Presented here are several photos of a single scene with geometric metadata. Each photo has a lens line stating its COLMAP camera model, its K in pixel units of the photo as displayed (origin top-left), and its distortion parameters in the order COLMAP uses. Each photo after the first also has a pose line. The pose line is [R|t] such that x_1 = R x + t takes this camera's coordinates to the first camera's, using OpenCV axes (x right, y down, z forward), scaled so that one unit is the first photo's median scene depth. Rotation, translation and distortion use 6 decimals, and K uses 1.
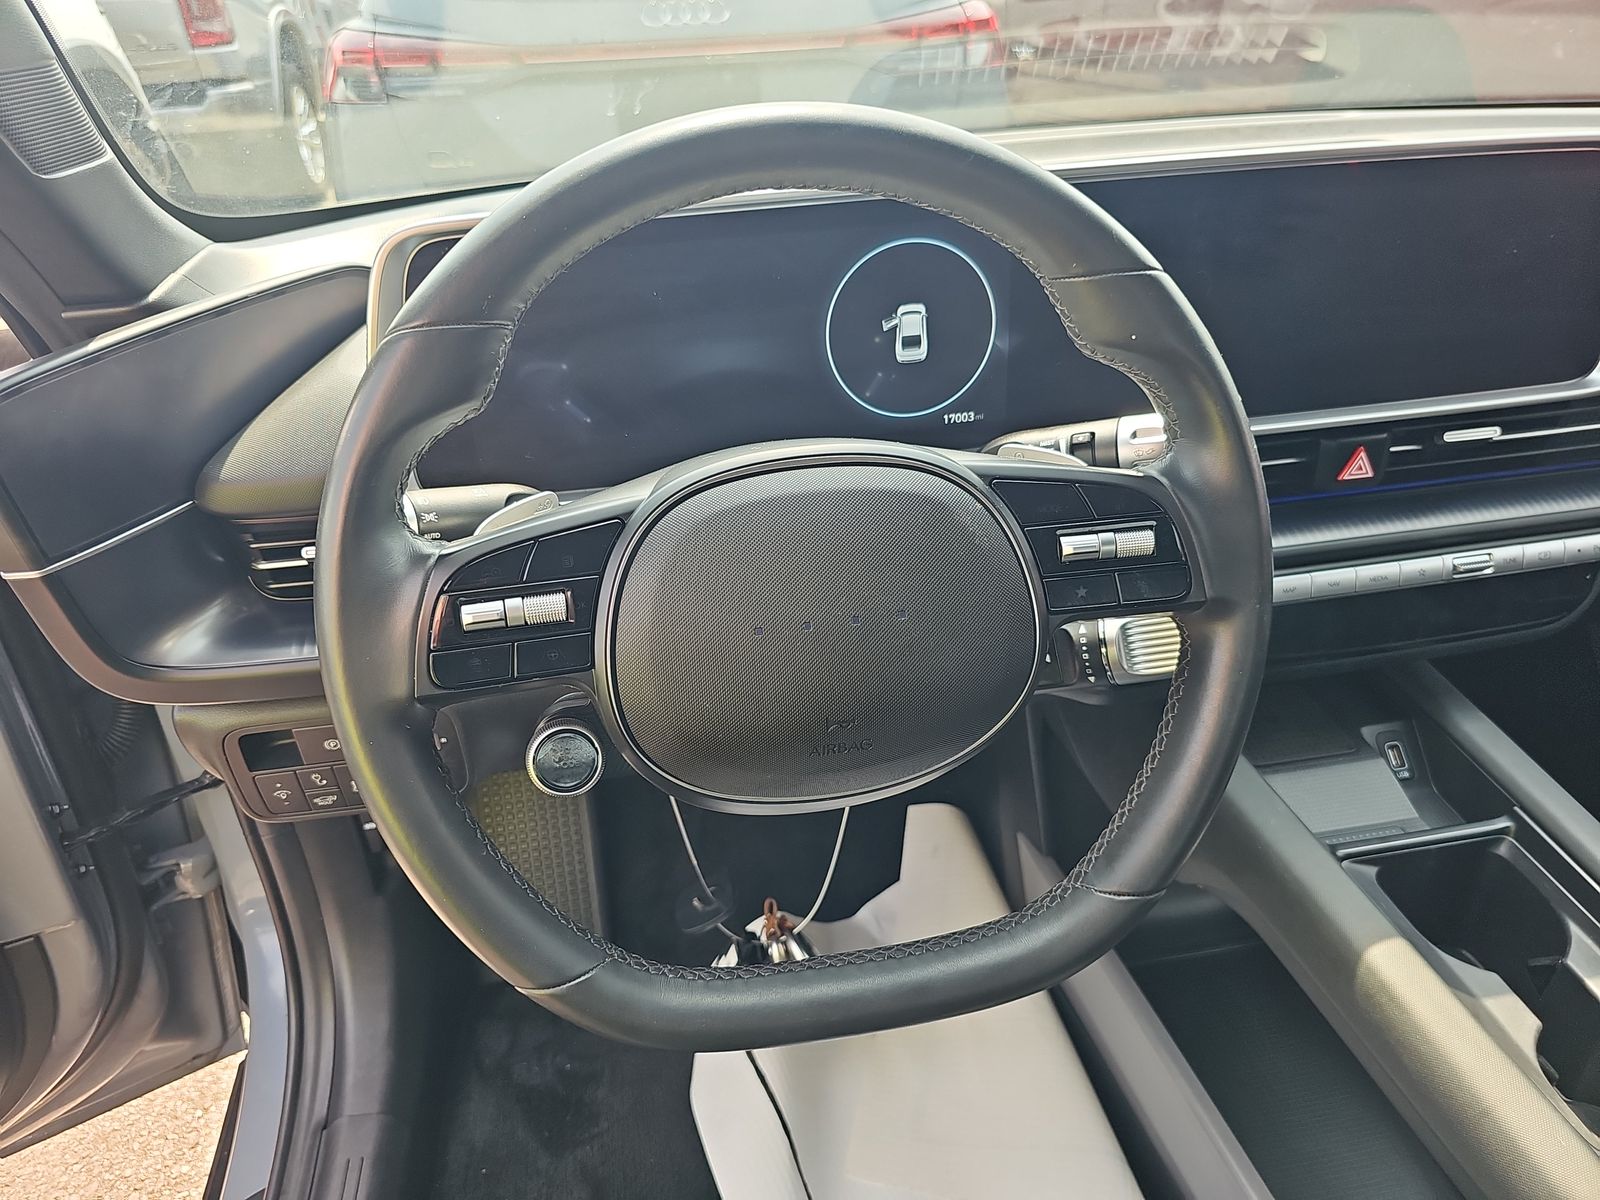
lens RADIAL K [[1054.9, 0, 800.0], [0, 1054.9, 600.0], [0, 0, 1]] dist [0.049946, -0.070436]
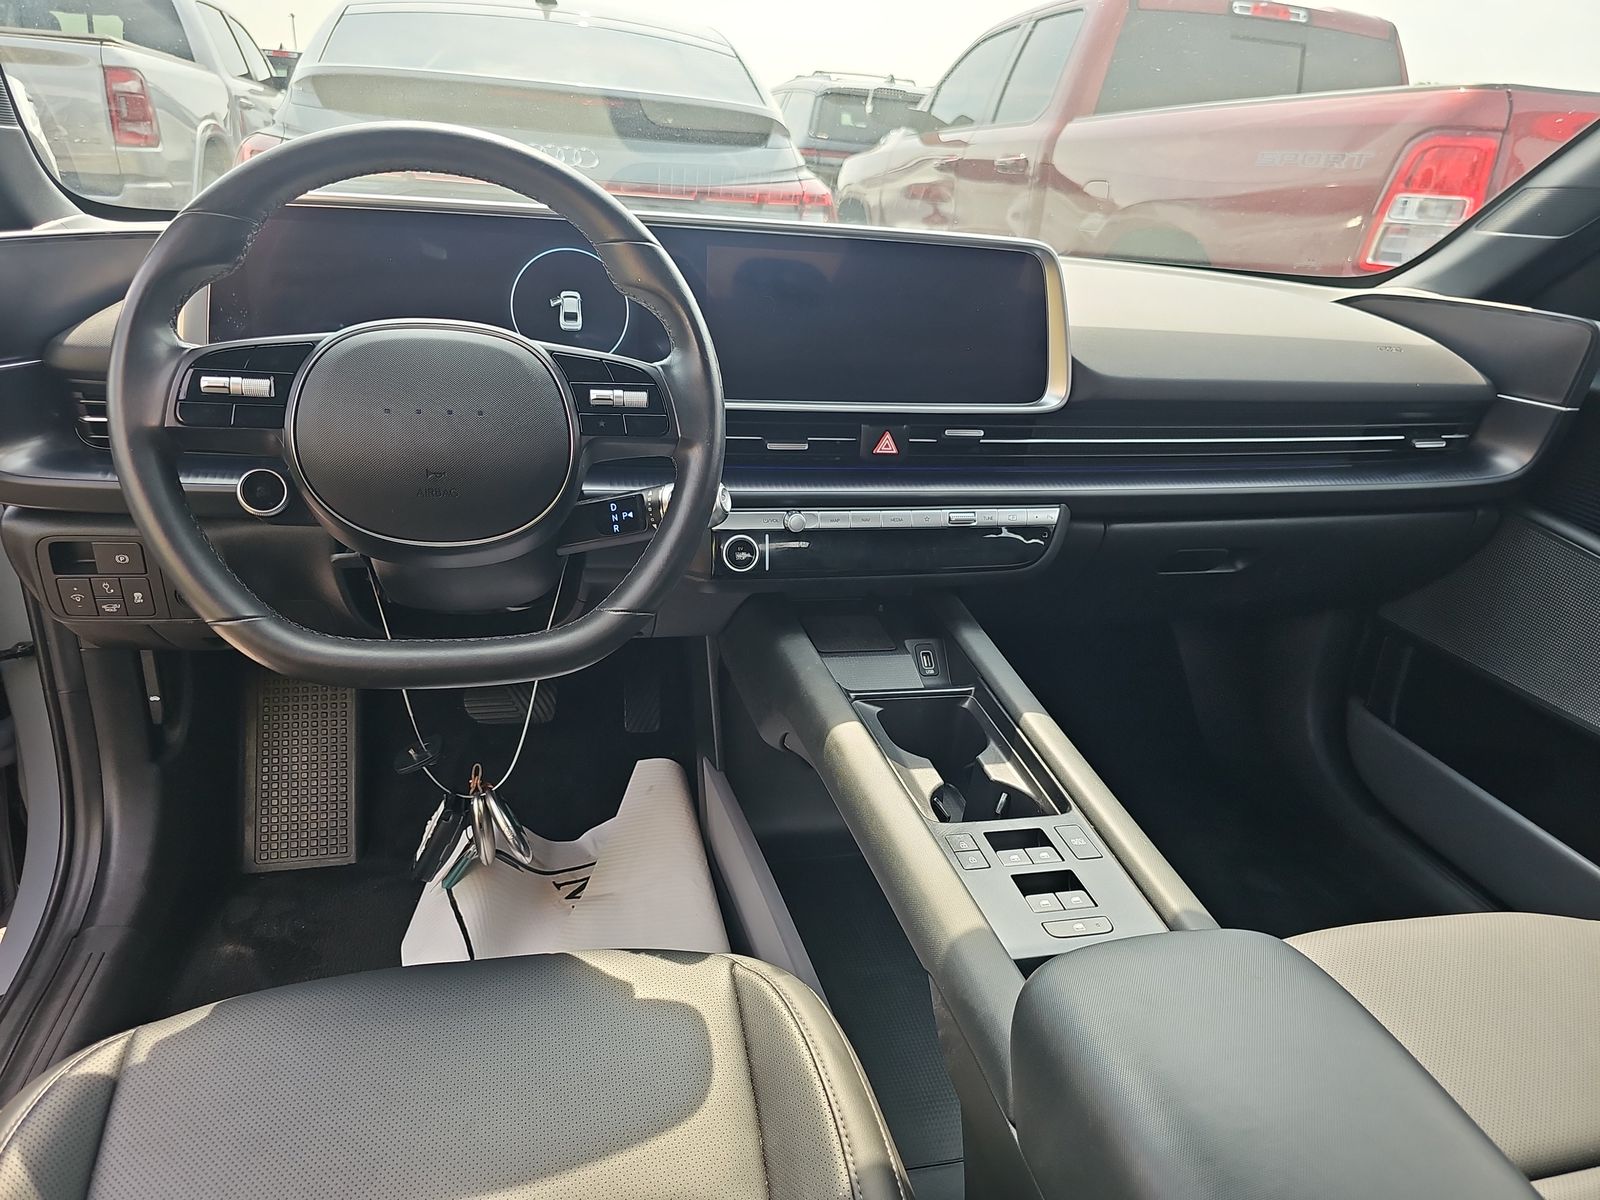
lens RADIAL K [[1028.6, 0, 800.0], [0, 1028.6, 600.0], [0, 0, 1]] dist [0.040781, -0.041474]
pose [[0.991155, 0.077084, 0.108029, 0.275184], [-0.061802, 0.988461, -0.138294, 0.309321], [-0.117443, 0.130395, 0.984482, -0.396981]]
